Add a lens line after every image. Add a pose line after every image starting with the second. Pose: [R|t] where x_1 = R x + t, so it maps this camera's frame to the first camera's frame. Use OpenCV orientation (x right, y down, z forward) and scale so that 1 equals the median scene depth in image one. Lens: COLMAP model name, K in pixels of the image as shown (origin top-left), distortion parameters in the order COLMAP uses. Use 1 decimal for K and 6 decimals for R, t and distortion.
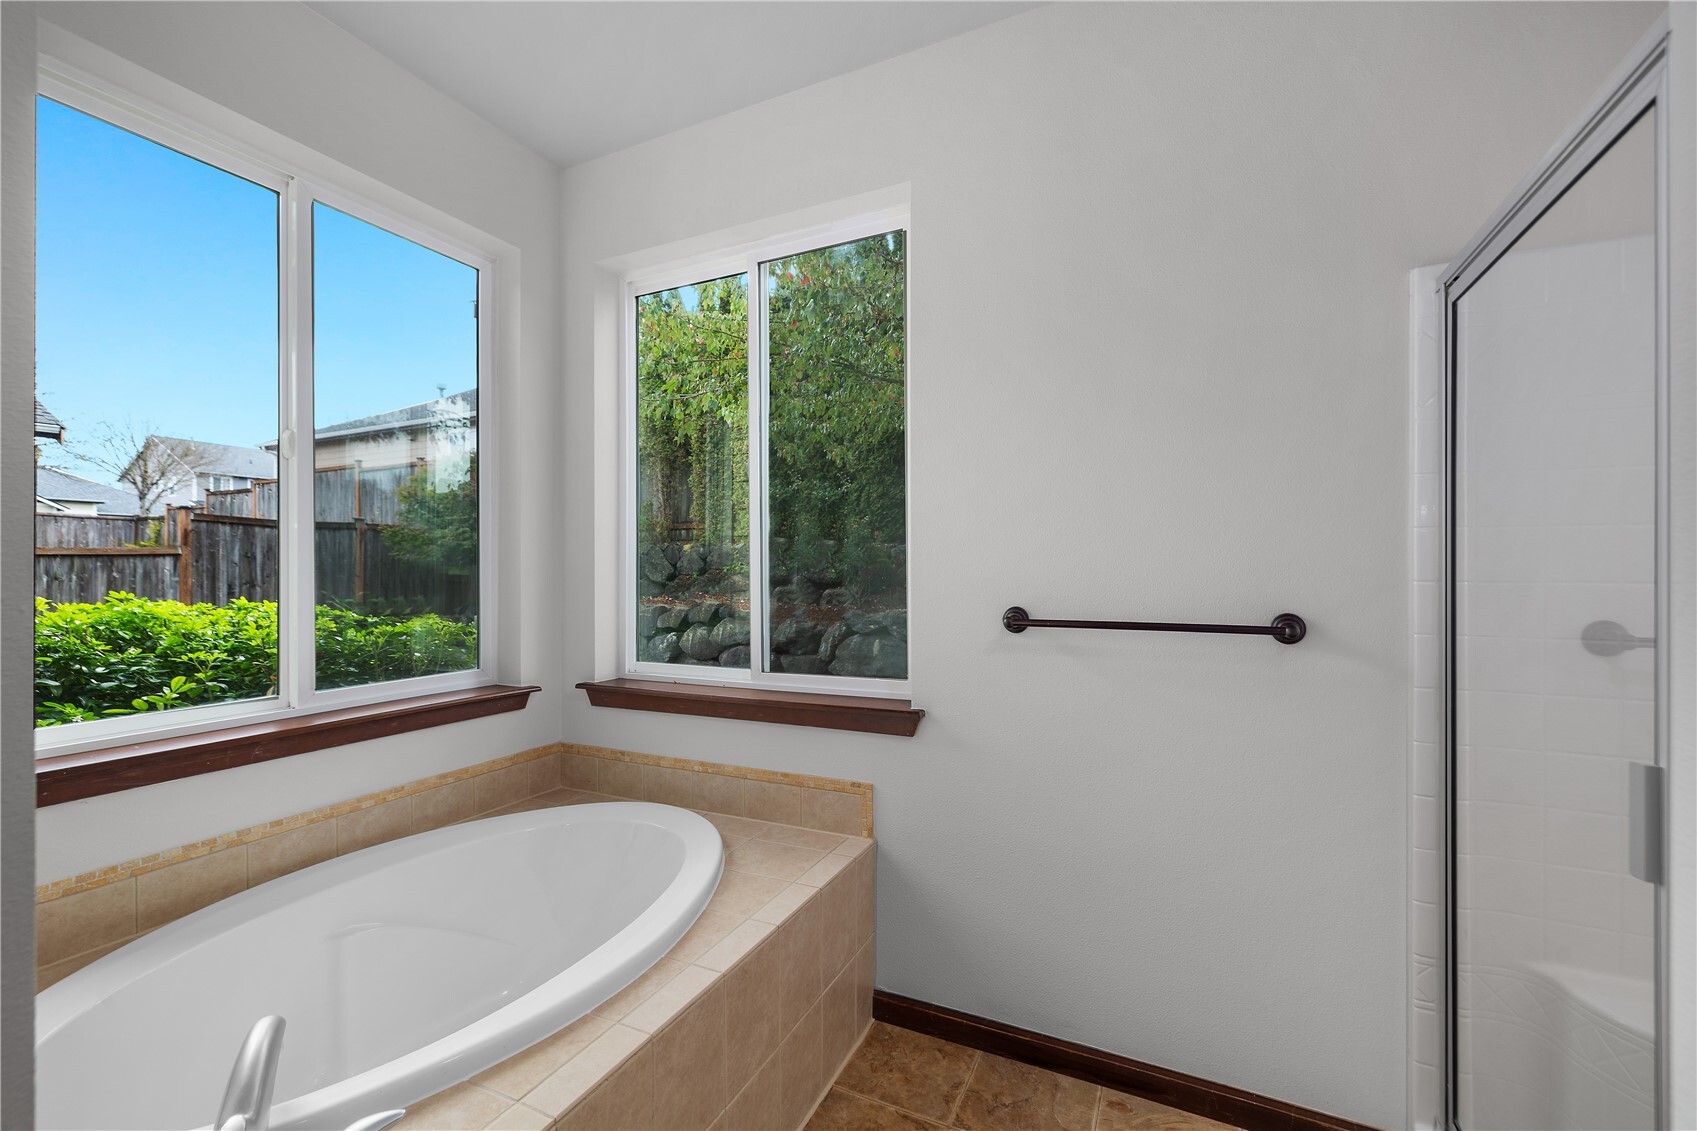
lens RADIAL K [[742.5, 0, 847.7], [0, 742.5, 565.4], [0, 0, 1]] dist [-0.002402, 0.000080]
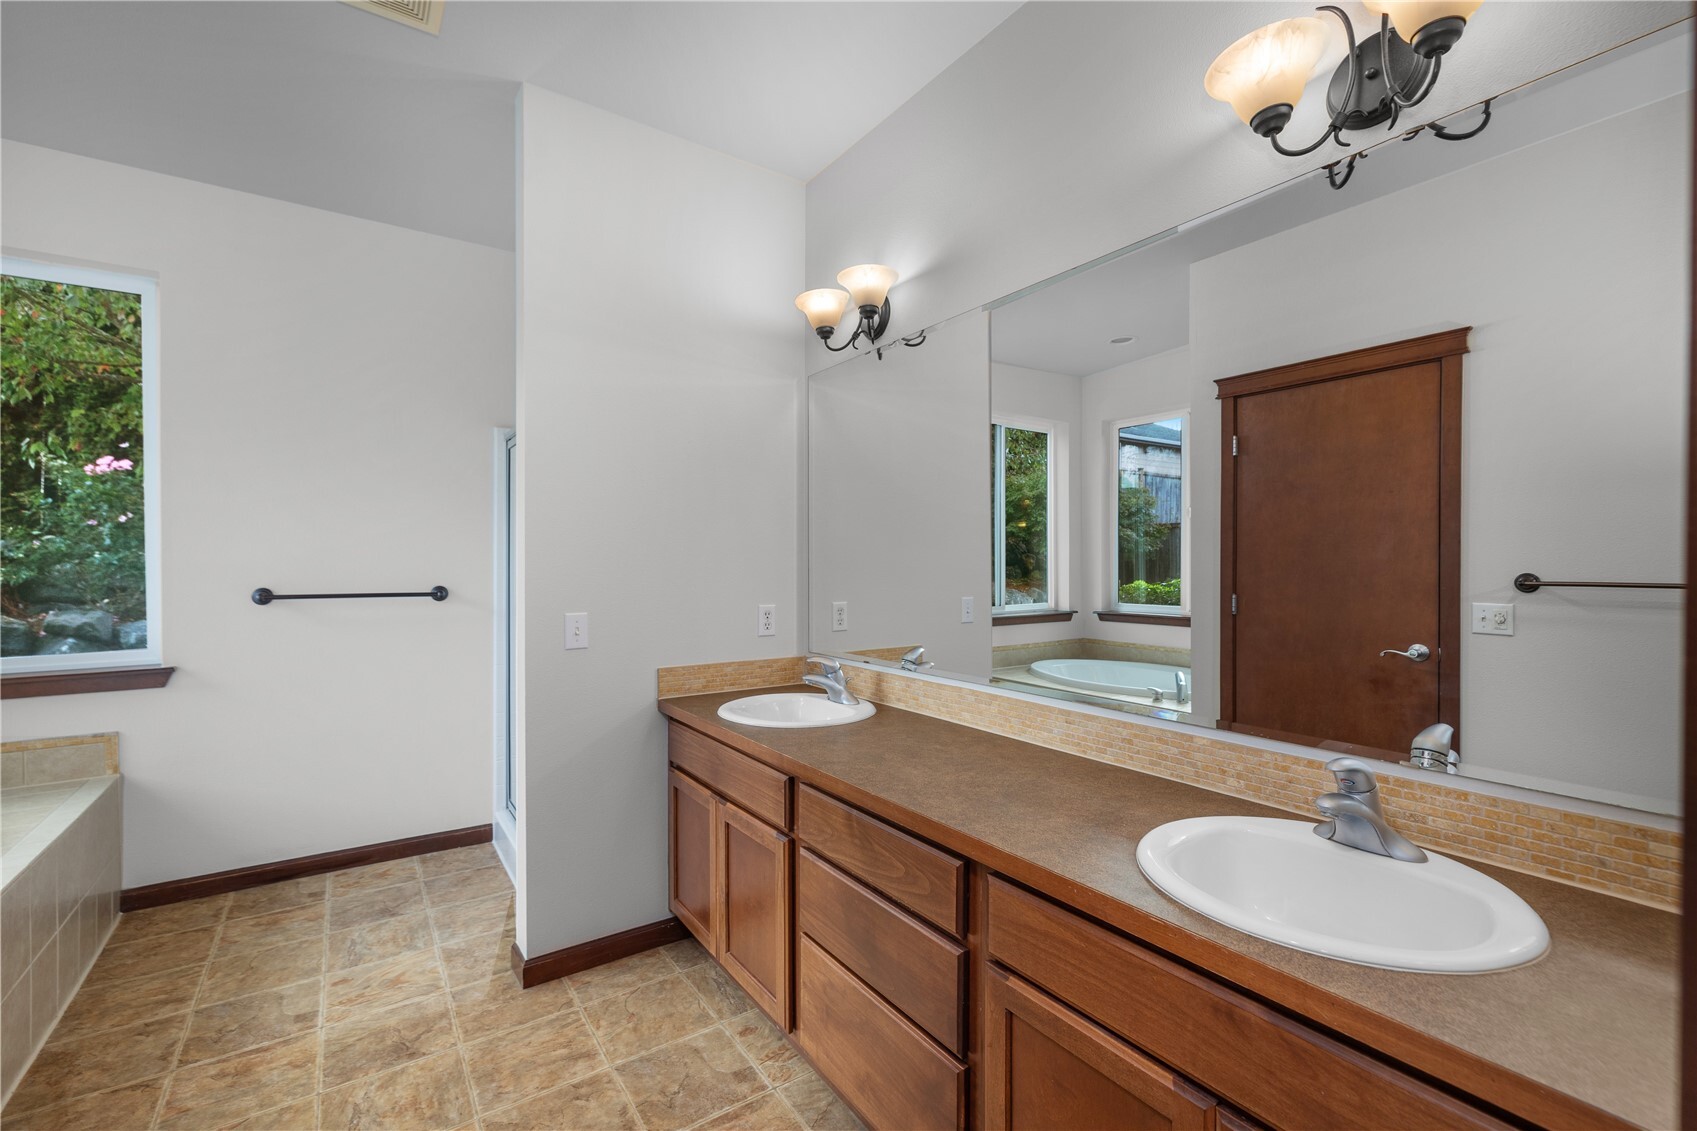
lens RADIAL K [[742.5, 0, 853.9], [0, 742.5, 564.6], [0, 0, 1]] dist [-0.002402, 0.000080]
pose [[0.506041, 0.000642, 0.862509, -0.435712], [-0.003197, 0.999994, 0.001131, 0.003569], [-0.862503, -0.003329, 0.506040, -0.750942]]
